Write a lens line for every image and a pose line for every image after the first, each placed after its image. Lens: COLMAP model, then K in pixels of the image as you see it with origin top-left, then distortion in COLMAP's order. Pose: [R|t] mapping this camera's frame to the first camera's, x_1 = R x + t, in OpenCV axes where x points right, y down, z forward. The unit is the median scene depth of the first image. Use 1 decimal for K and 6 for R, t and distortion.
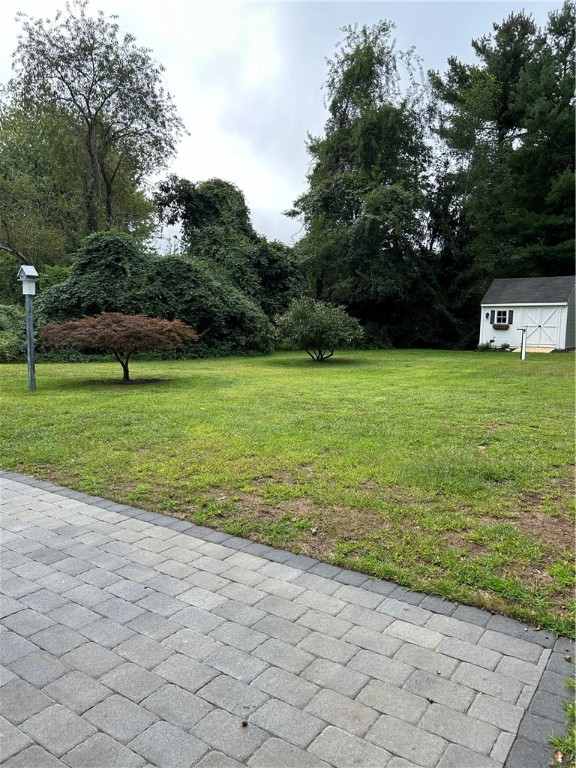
lens RADIAL K [[581.1, 0, 283.7], [0, 581.1, 388.5], [0, 0, 1]] dist [0.052029, -0.050162]
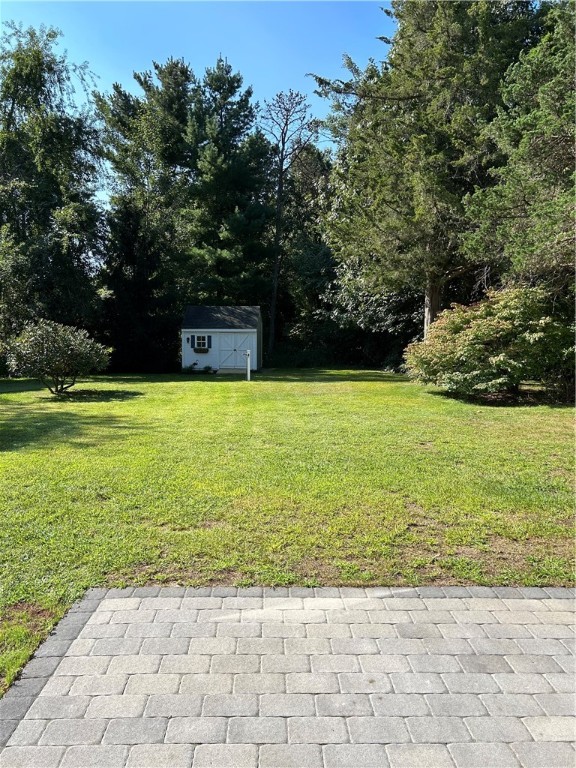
lens RADIAL K [[581.1, 0, 287.2], [0, 581.1, 387.4], [0, 0, 1]] dist [0.052029, -0.050162]
pose [[0.799954, -0.048912, 0.598065, -0.121308], [0.070158, 0.997461, -0.012264, -0.012653], [-0.595946, 0.051770, 0.801354, 0.052480]]
